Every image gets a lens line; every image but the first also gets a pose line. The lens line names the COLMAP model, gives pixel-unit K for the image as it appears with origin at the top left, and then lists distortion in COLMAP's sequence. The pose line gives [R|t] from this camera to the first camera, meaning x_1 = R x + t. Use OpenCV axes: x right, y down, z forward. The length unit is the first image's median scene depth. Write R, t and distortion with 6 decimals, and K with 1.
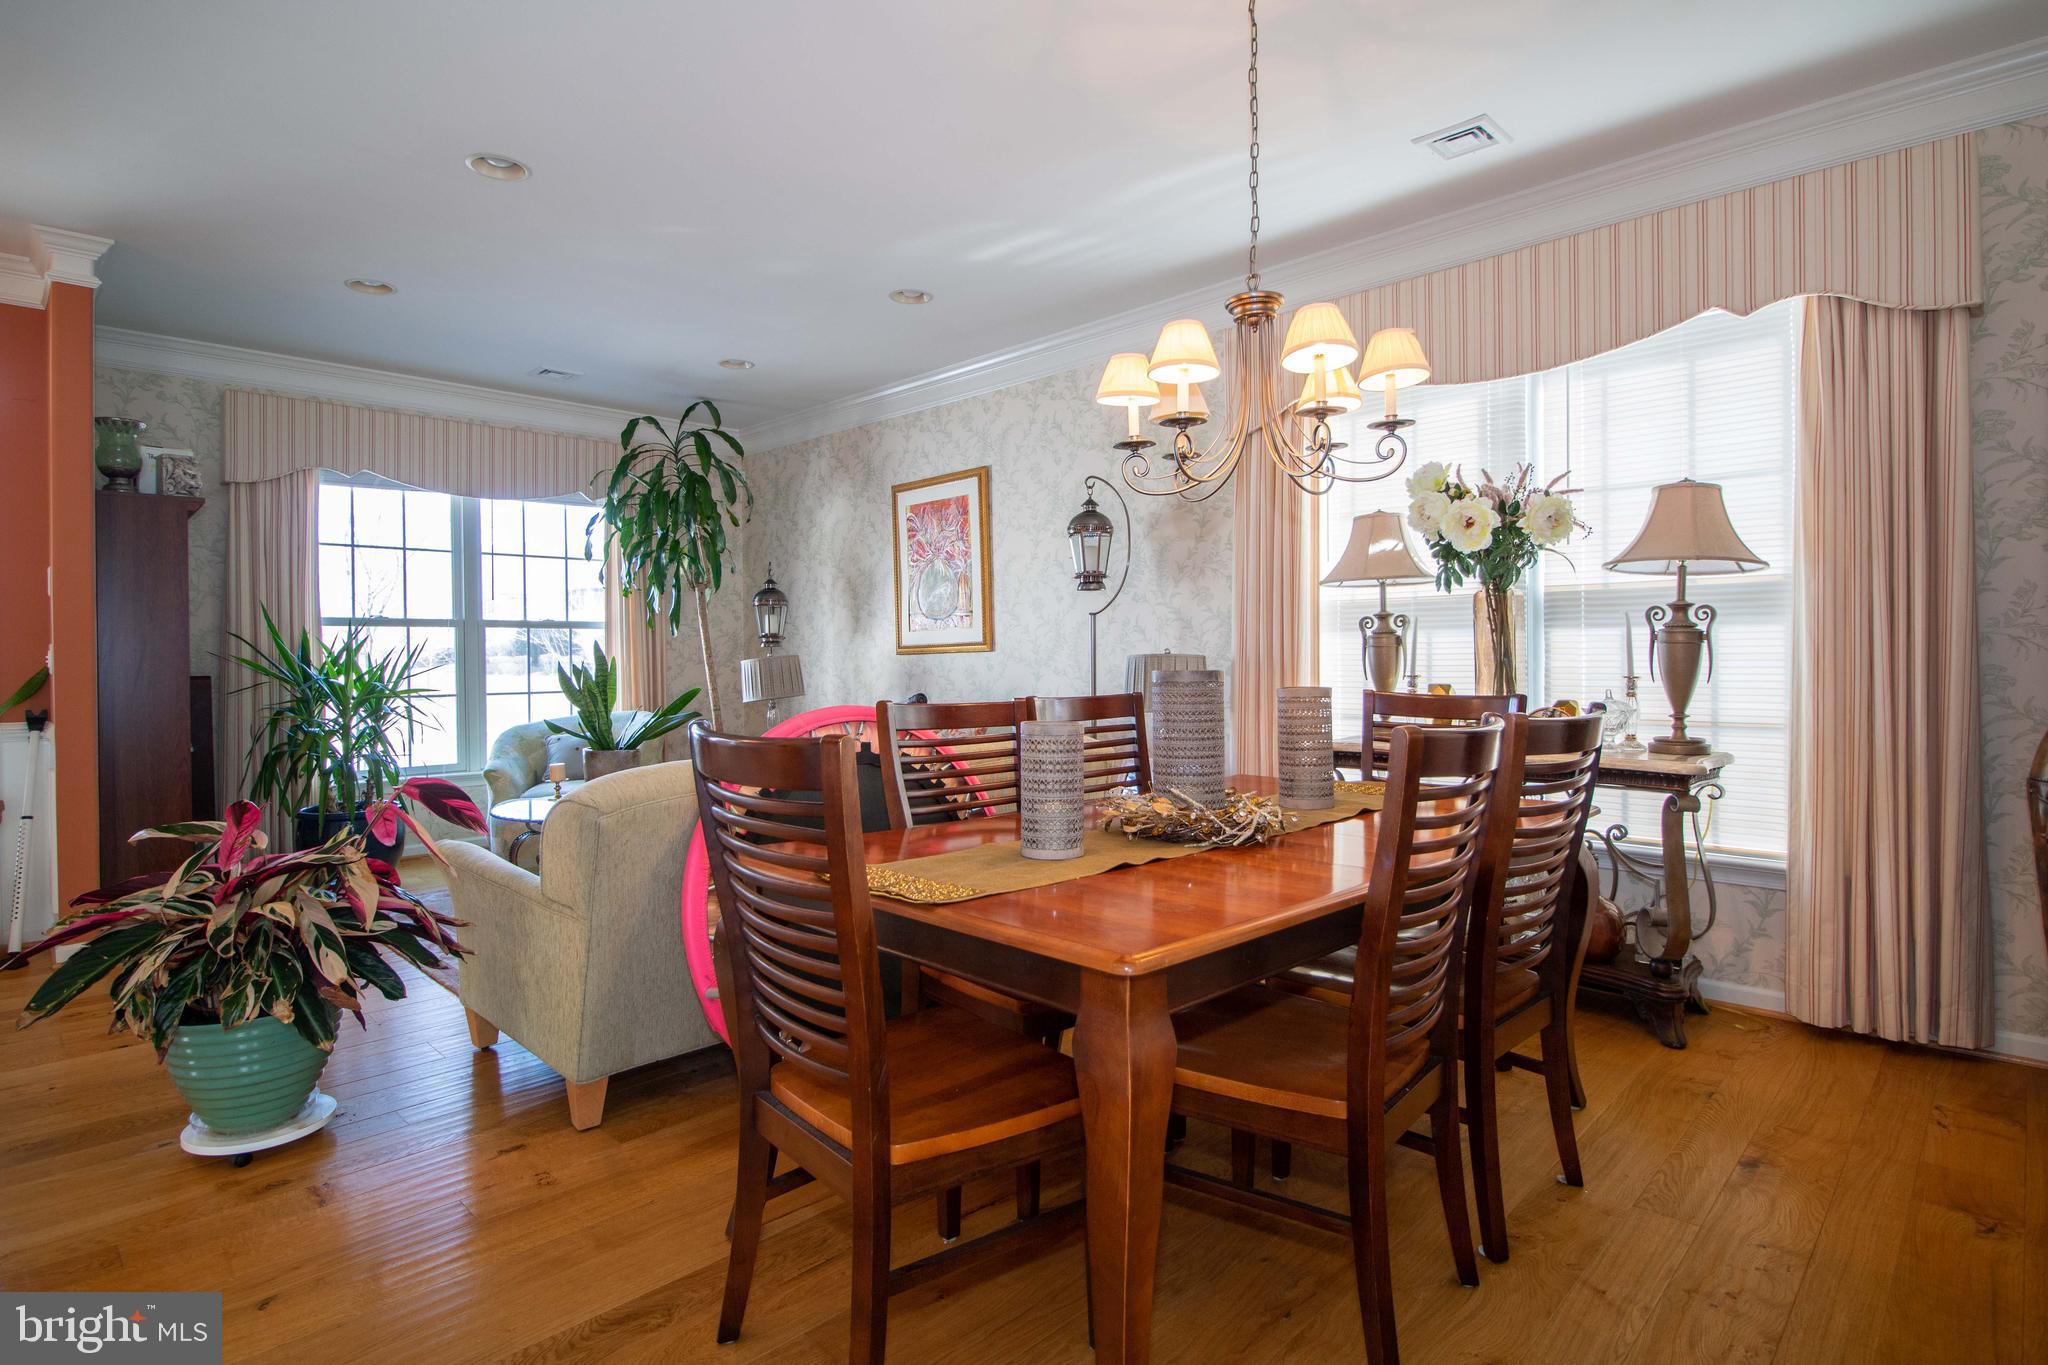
lens RADIAL K [[1027.9, 0, 1033.8], [0, 1027.9, 670.1], [0, 0, 1]] dist [0.001075, -0.012125]
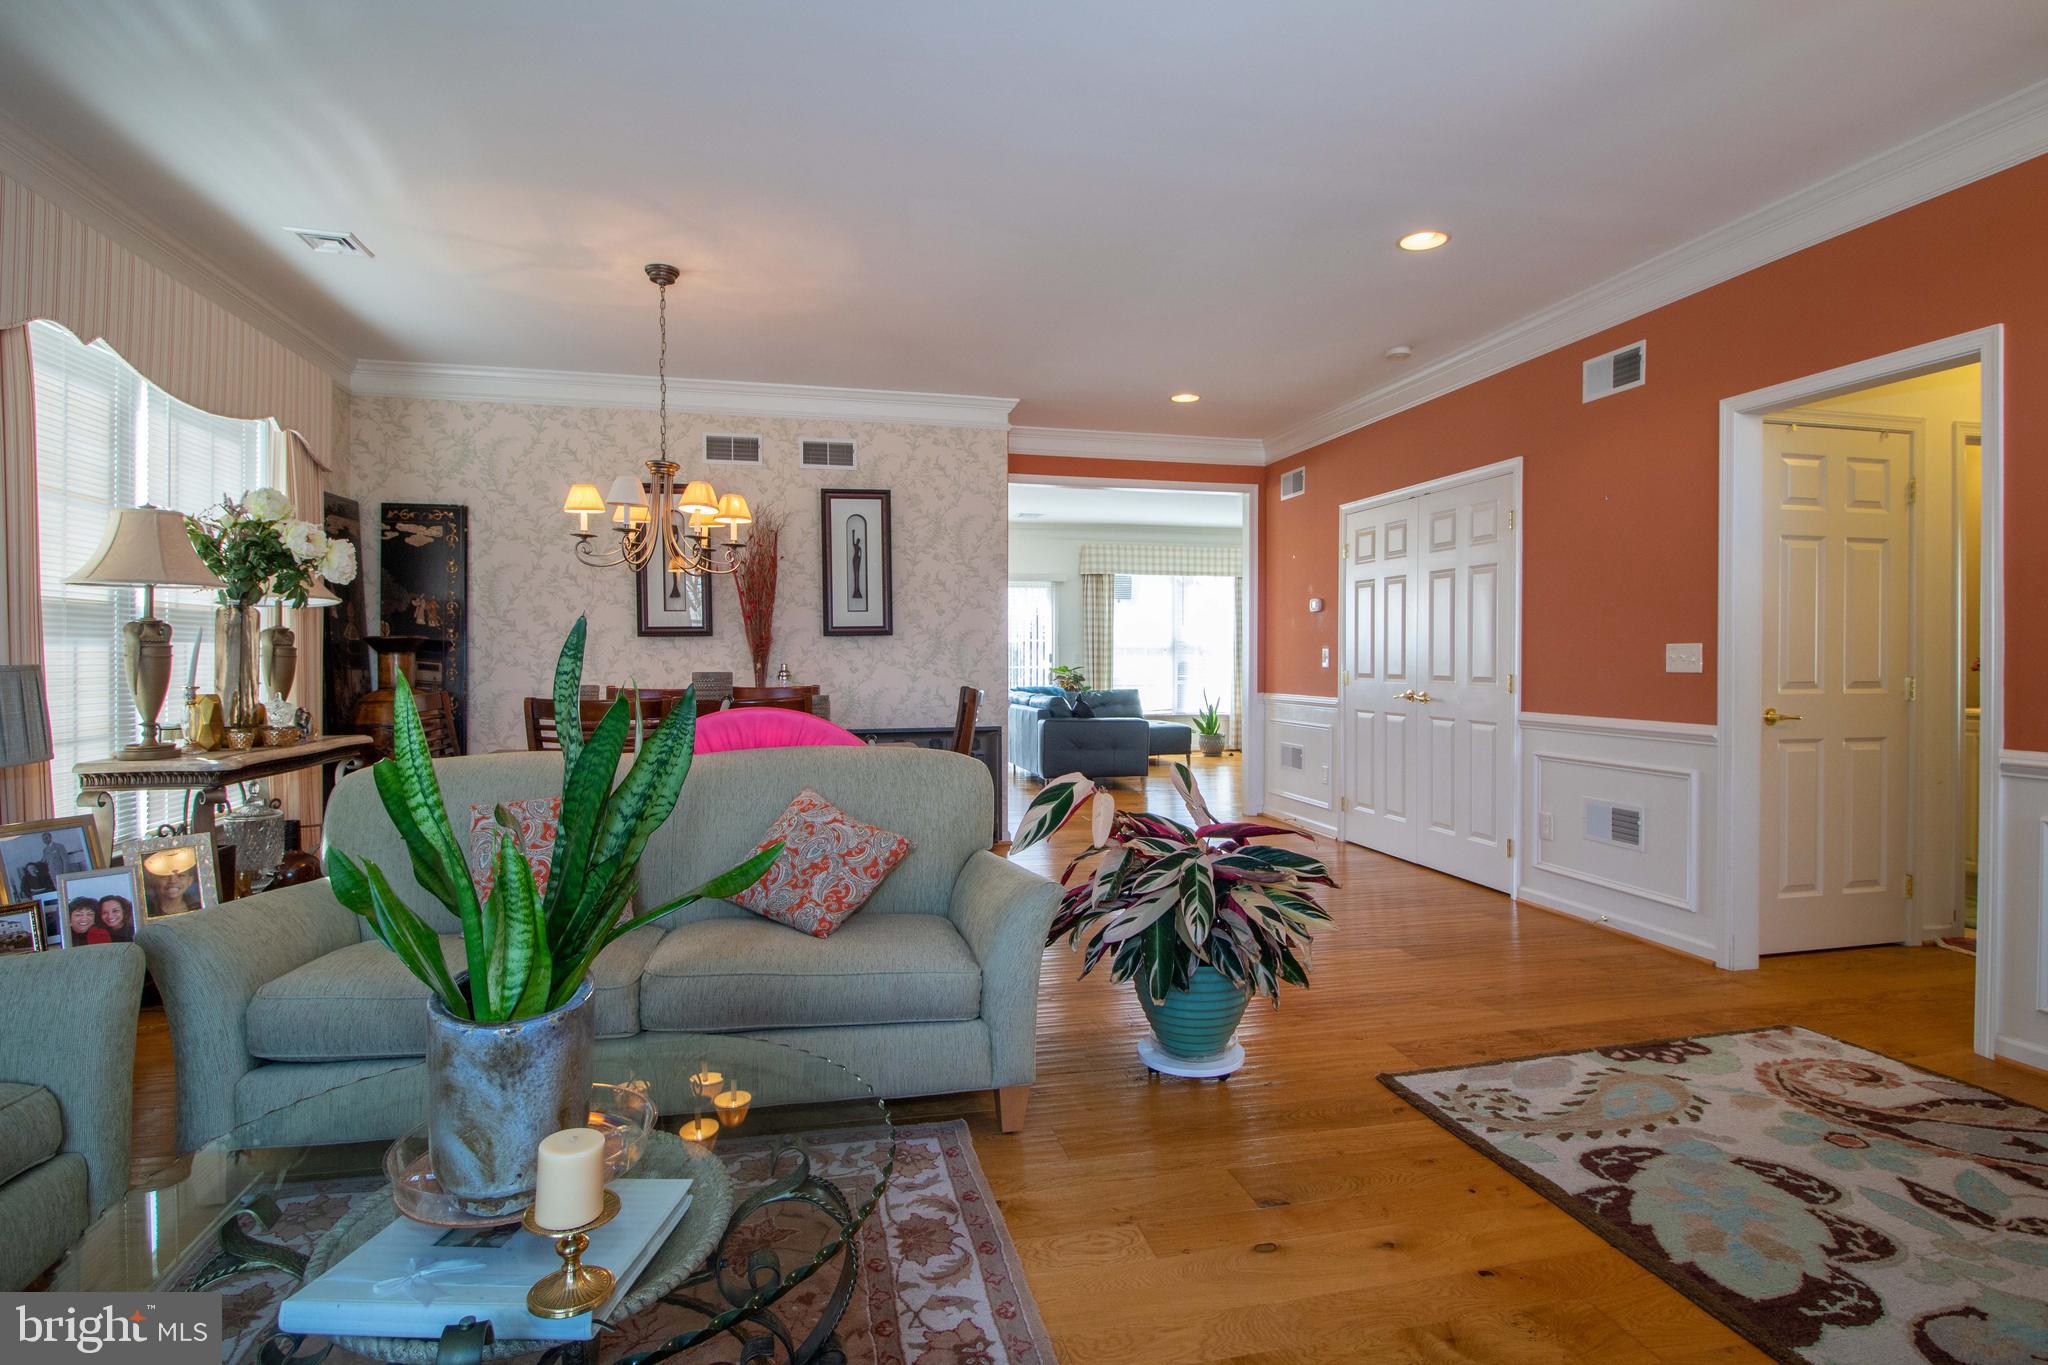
lens RADIAL K [[1027.9, 0, 1032.5], [0, 1027.9, 661.7], [0, 0, 1]] dist [0.001075, -0.012125]
pose [[-0.842796, 0.003632, 0.538220, -0.796948], [0.010806, 0.999890, 0.010174, -0.018528], [-0.538124, 0.014391, -0.842743, 1.344191]]
